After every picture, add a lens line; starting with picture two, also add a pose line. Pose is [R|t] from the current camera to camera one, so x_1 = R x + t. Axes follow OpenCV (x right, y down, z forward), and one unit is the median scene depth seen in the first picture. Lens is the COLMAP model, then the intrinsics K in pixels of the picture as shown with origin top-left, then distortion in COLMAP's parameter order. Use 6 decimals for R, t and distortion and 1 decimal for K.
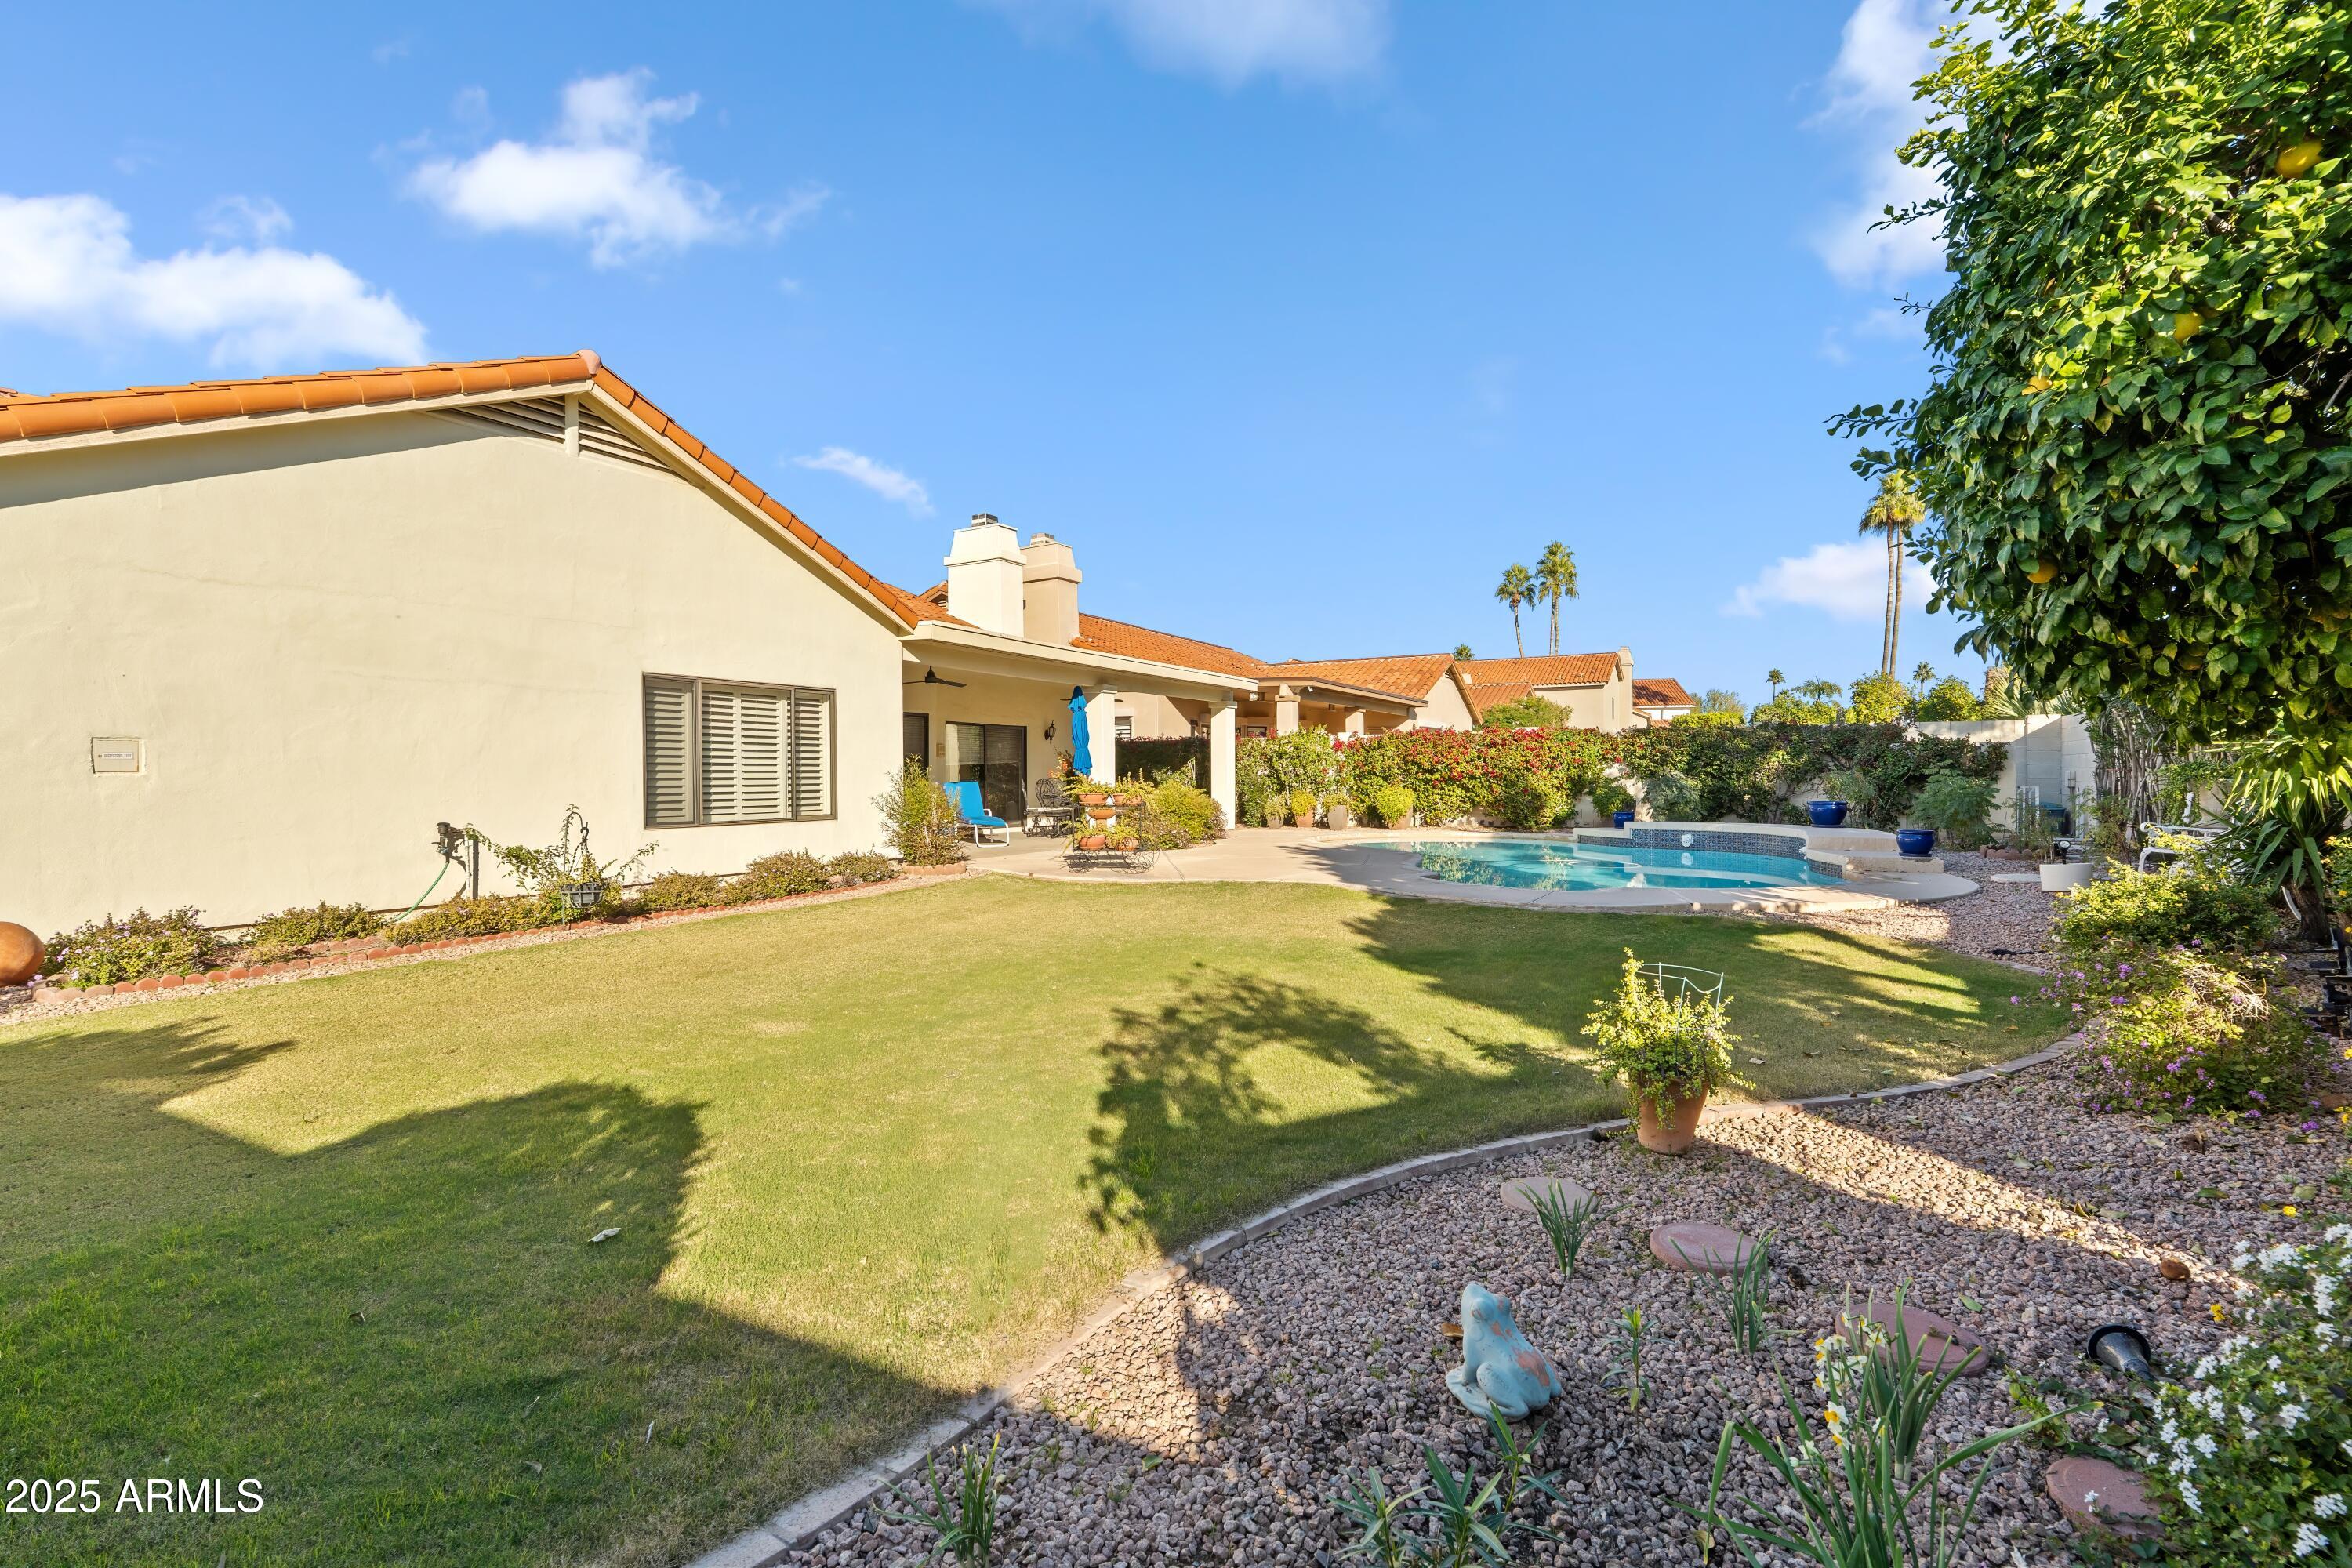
lens RADIAL K [[1121.7, 0, 1187.3], [0, 1121.7, 776.3], [0, 0, 1]] dist [0.002762, 0.000070]
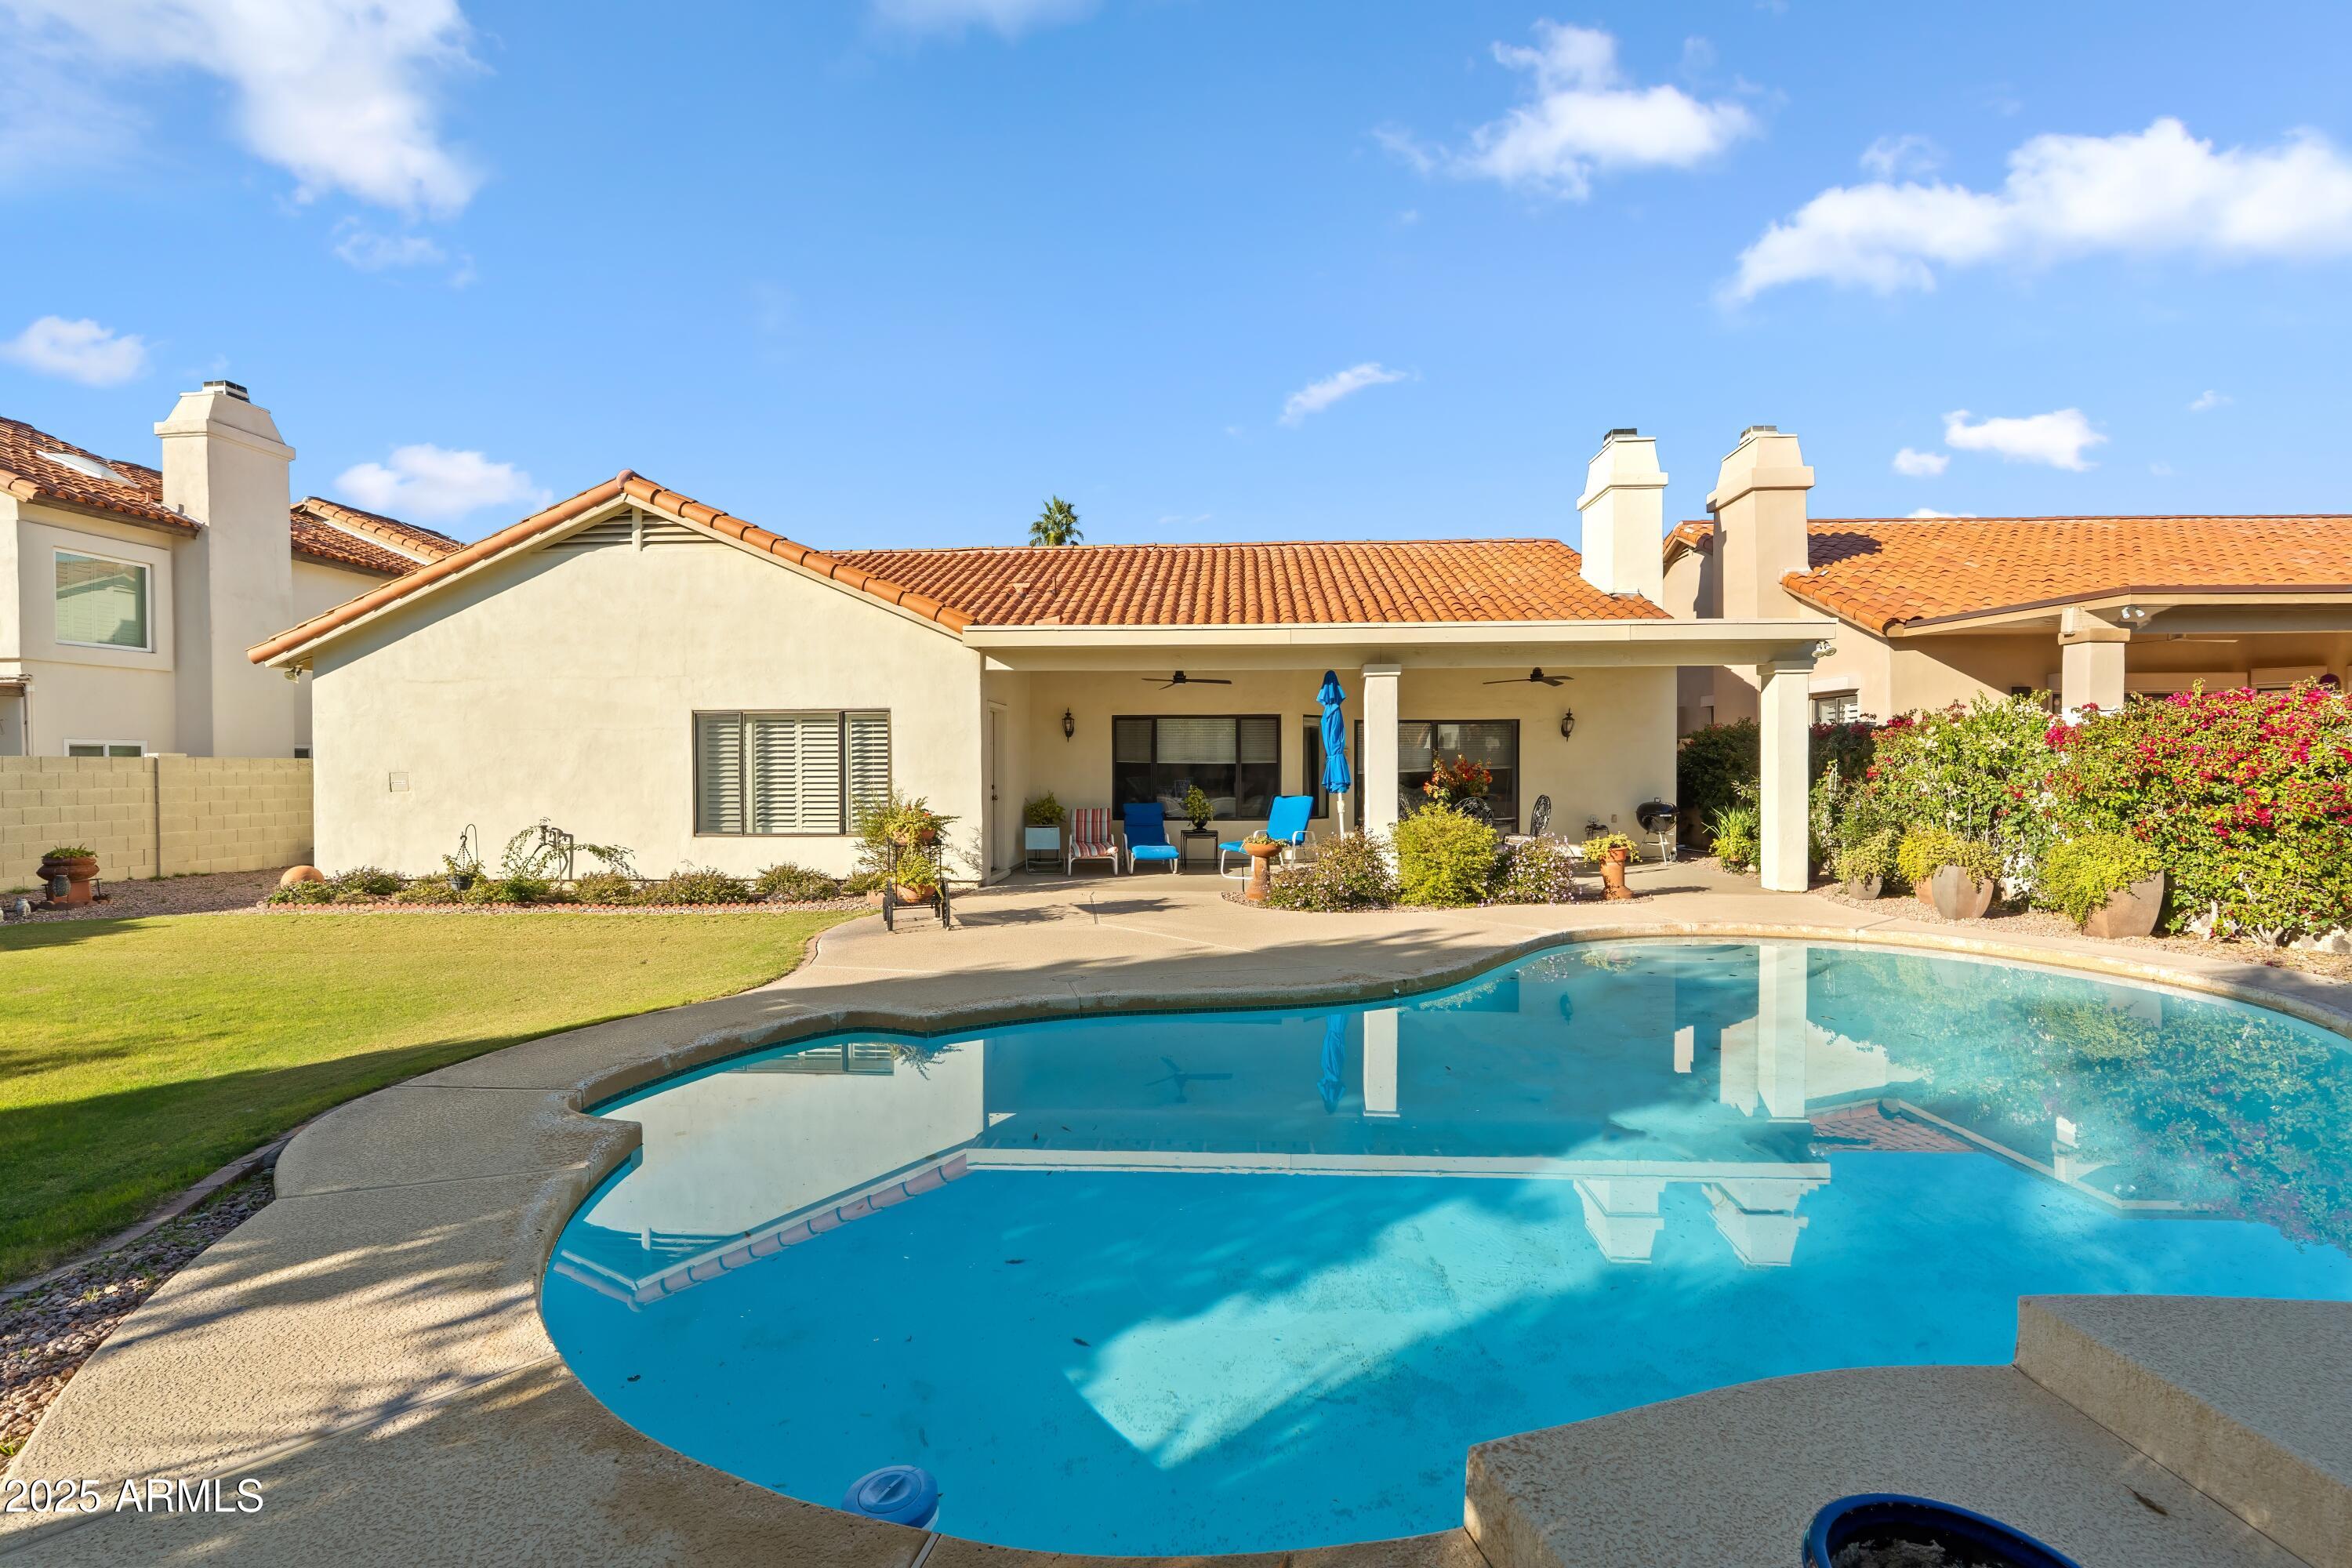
lens RADIAL K [[1078.6, 0, 1177.0], [0, 1078.6, 784.1], [0, 0, 1]] dist [-0.007162, 0.000471]
pose [[0.403990, 0.024064, -0.914447, 0.799411], [0.001313, 0.999638, 0.026886, -0.040573], [0.914762, -0.012062, 0.403812, 0.968041]]
